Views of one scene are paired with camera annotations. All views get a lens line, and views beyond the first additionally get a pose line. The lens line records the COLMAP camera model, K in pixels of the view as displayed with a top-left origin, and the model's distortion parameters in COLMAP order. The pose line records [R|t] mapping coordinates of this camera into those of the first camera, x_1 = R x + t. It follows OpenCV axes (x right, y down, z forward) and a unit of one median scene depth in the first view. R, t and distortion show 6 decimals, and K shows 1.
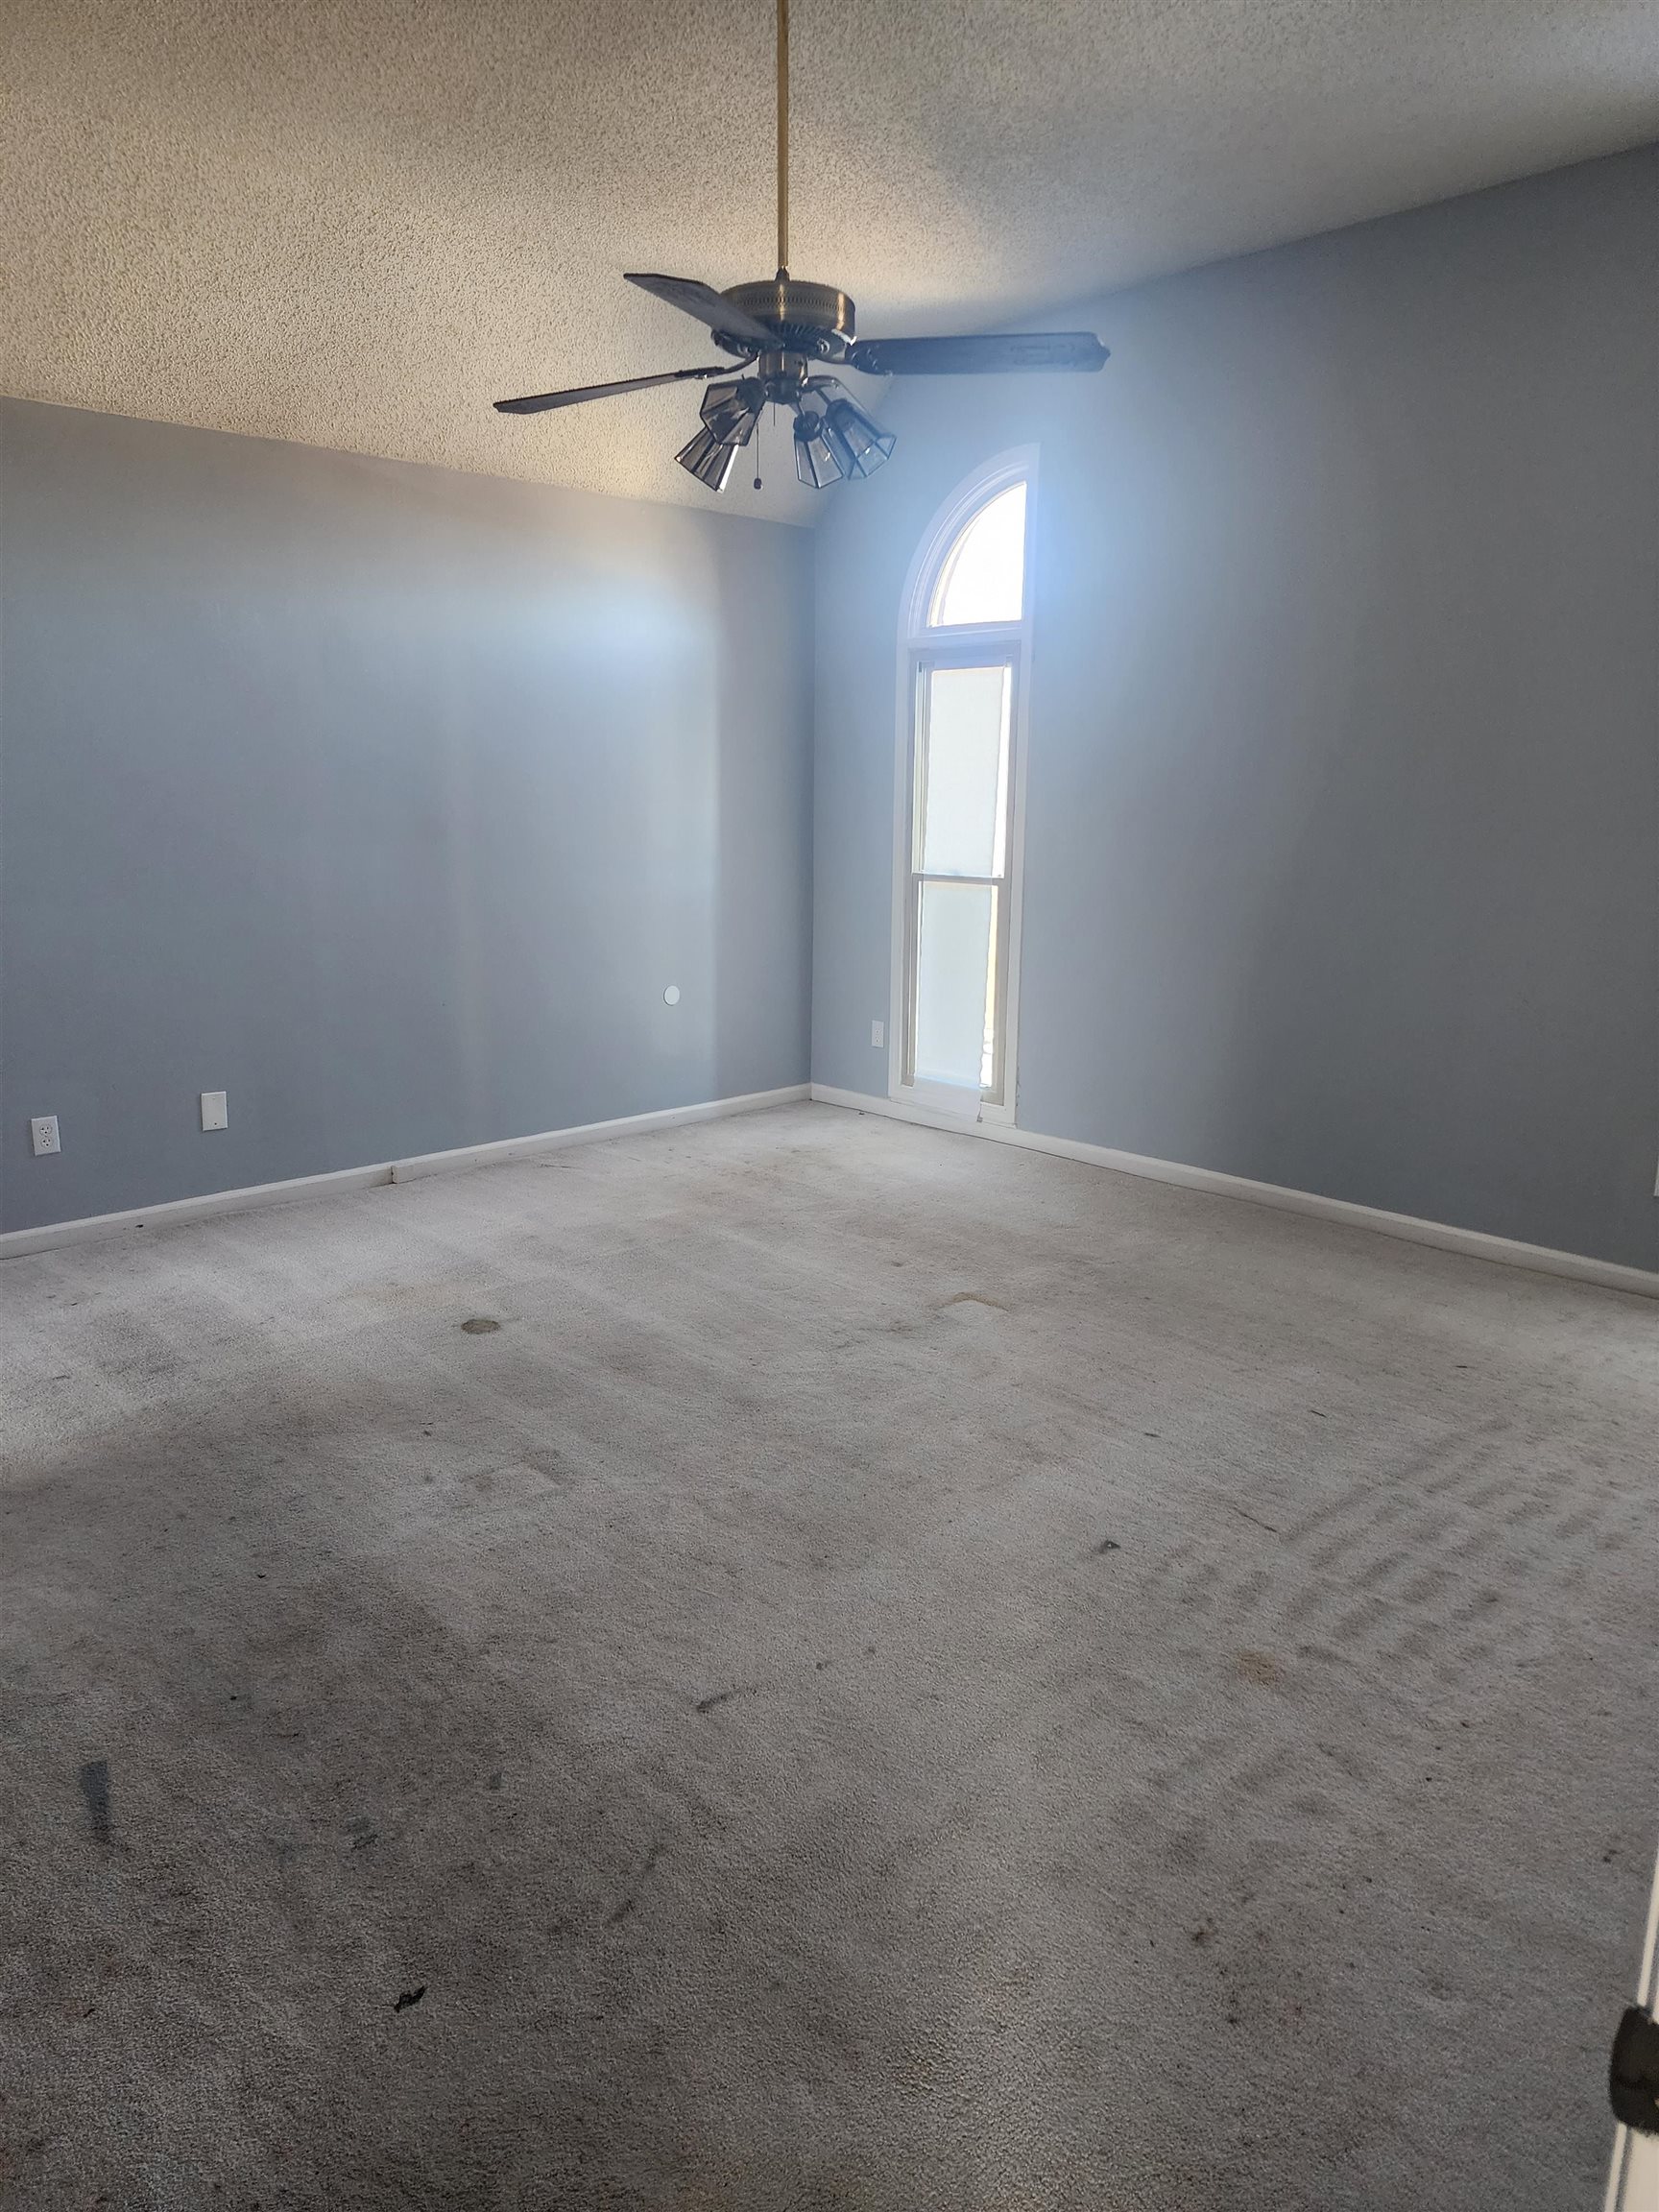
lens RADIAL K [[1476.3, 0, 819.6], [0, 1476.3, 1100.7], [0, 0, 1]] dist [0.084243, -0.073464]
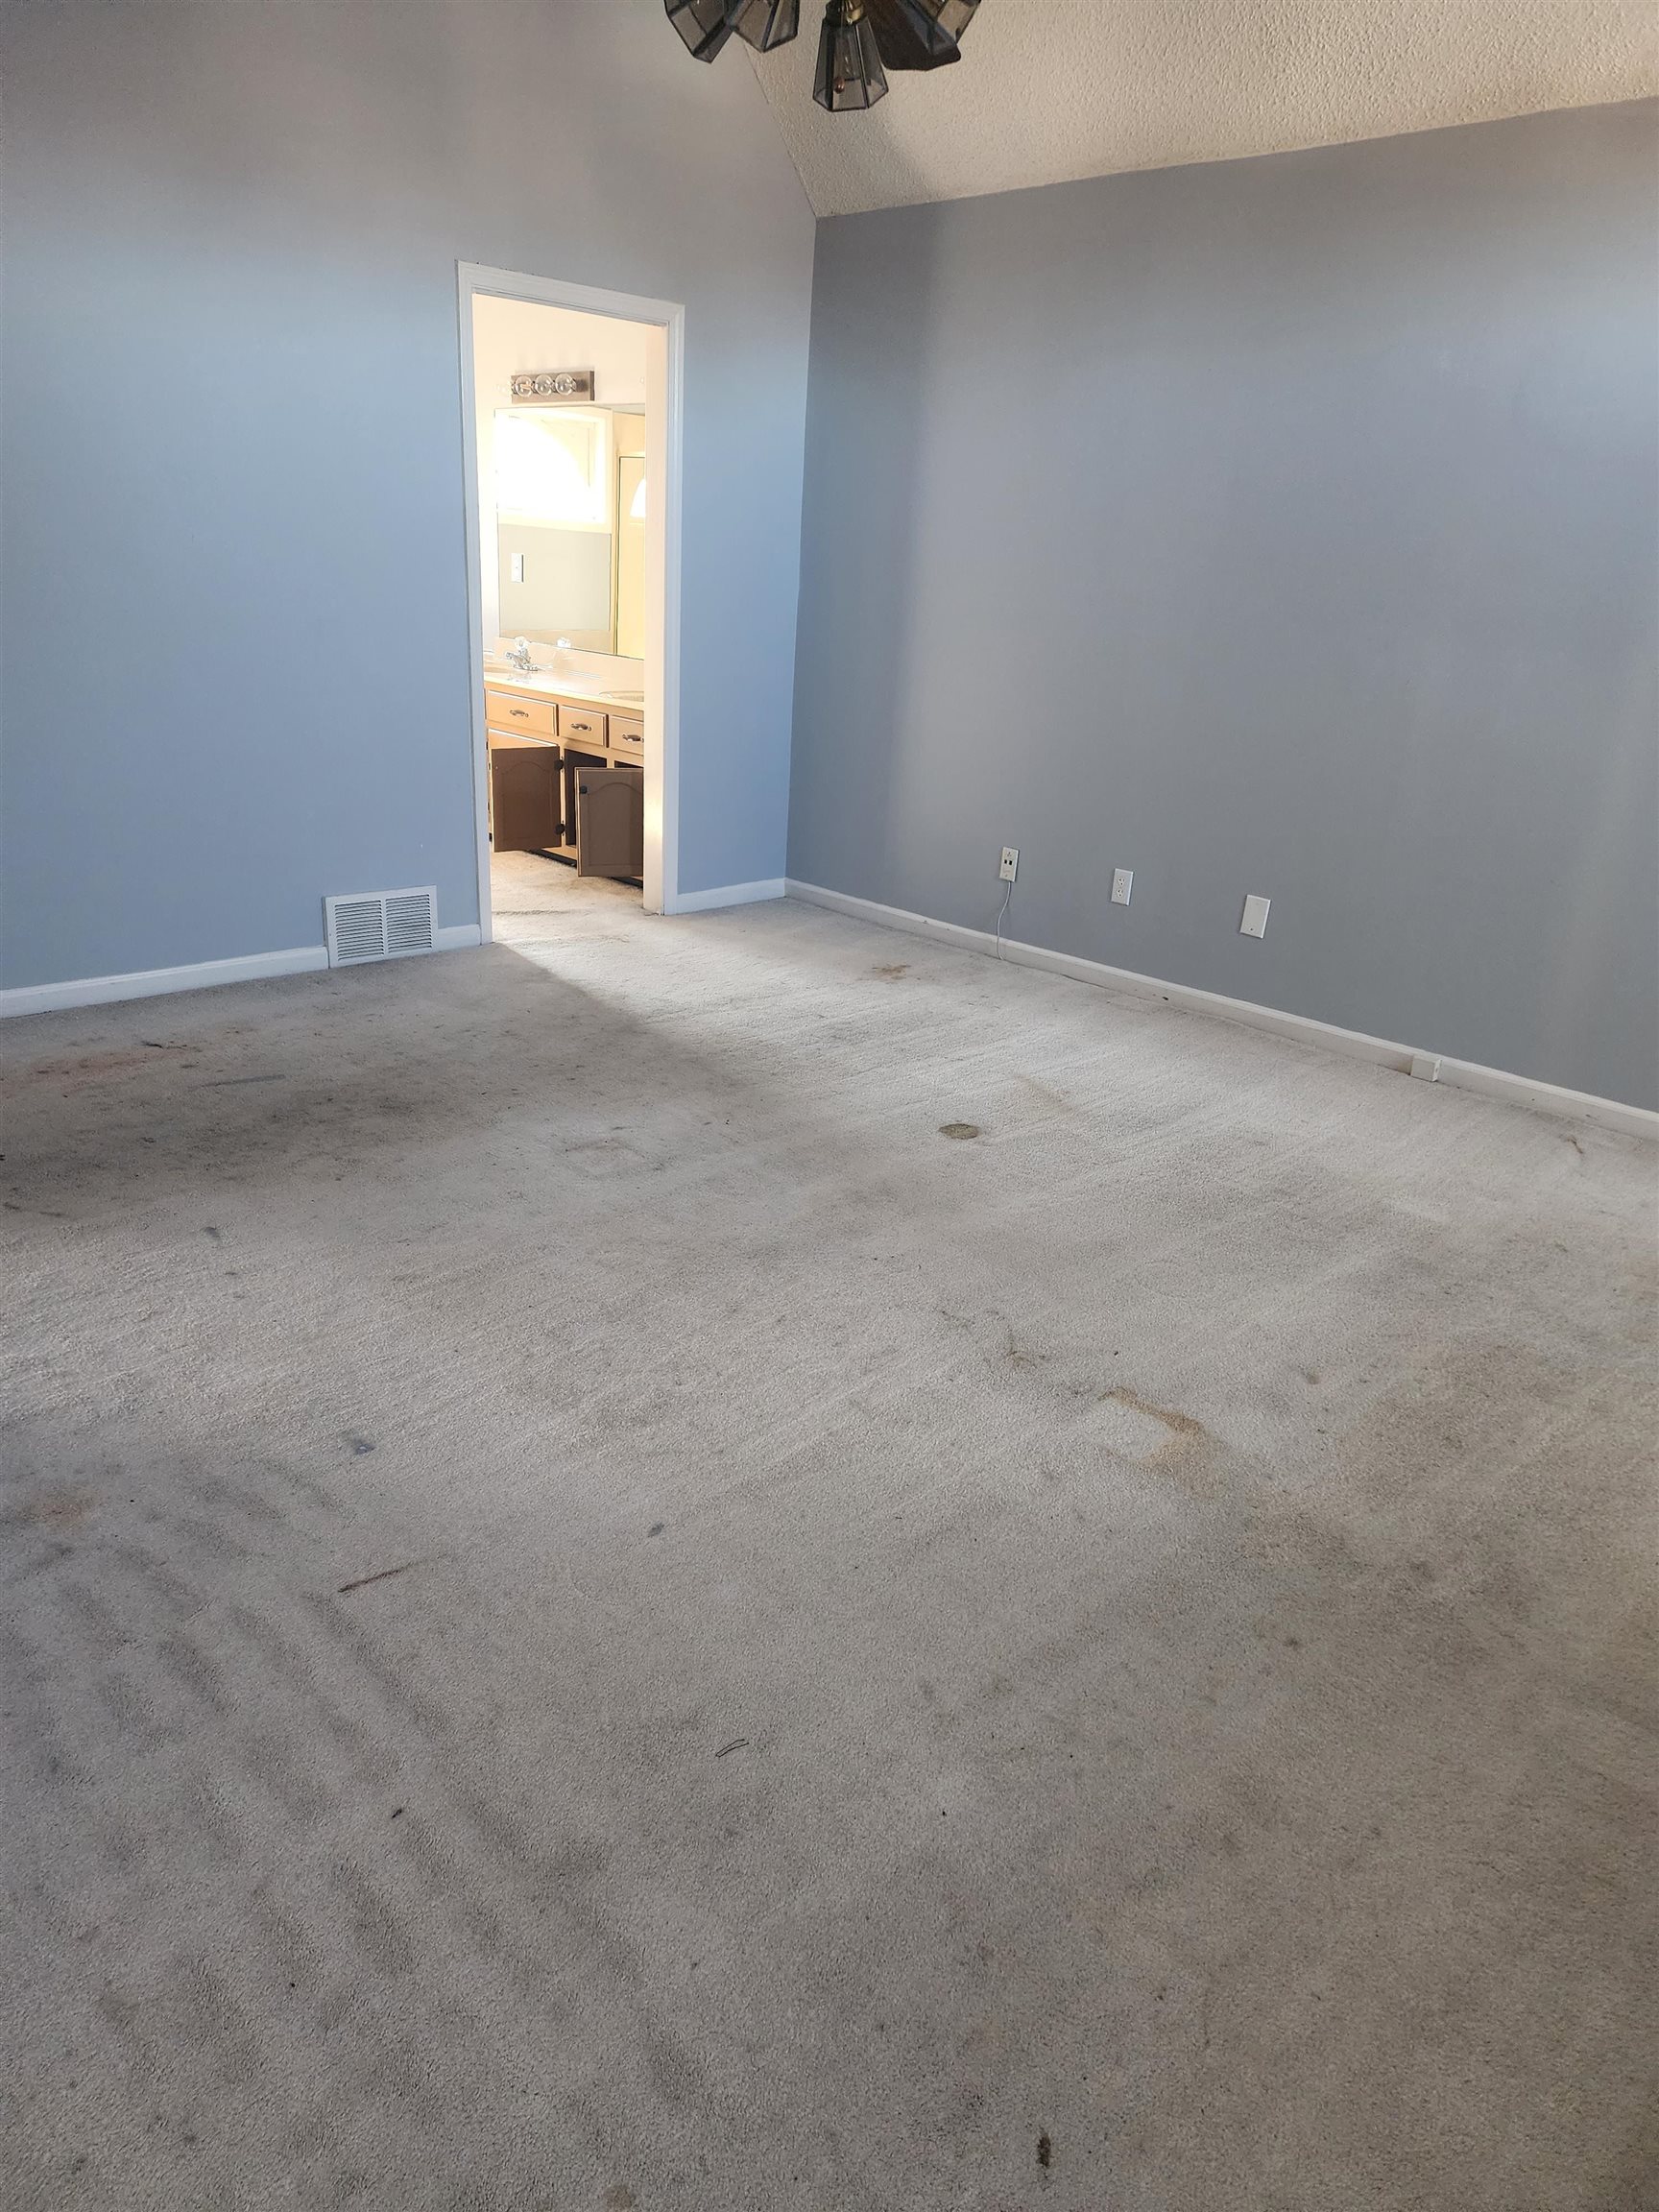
lens RADIAL K [[1476.3, 0, 819.6], [0, 1476.3, 1100.7], [0, 0, 1]] dist [0.084243, -0.073464]
pose [[0.007345, 0.343724, -0.939042, 0.697472], [-0.267618, 0.905489, 0.329349, -0.164184], [0.963497, 0.248886, 0.098637, 0.861812]]
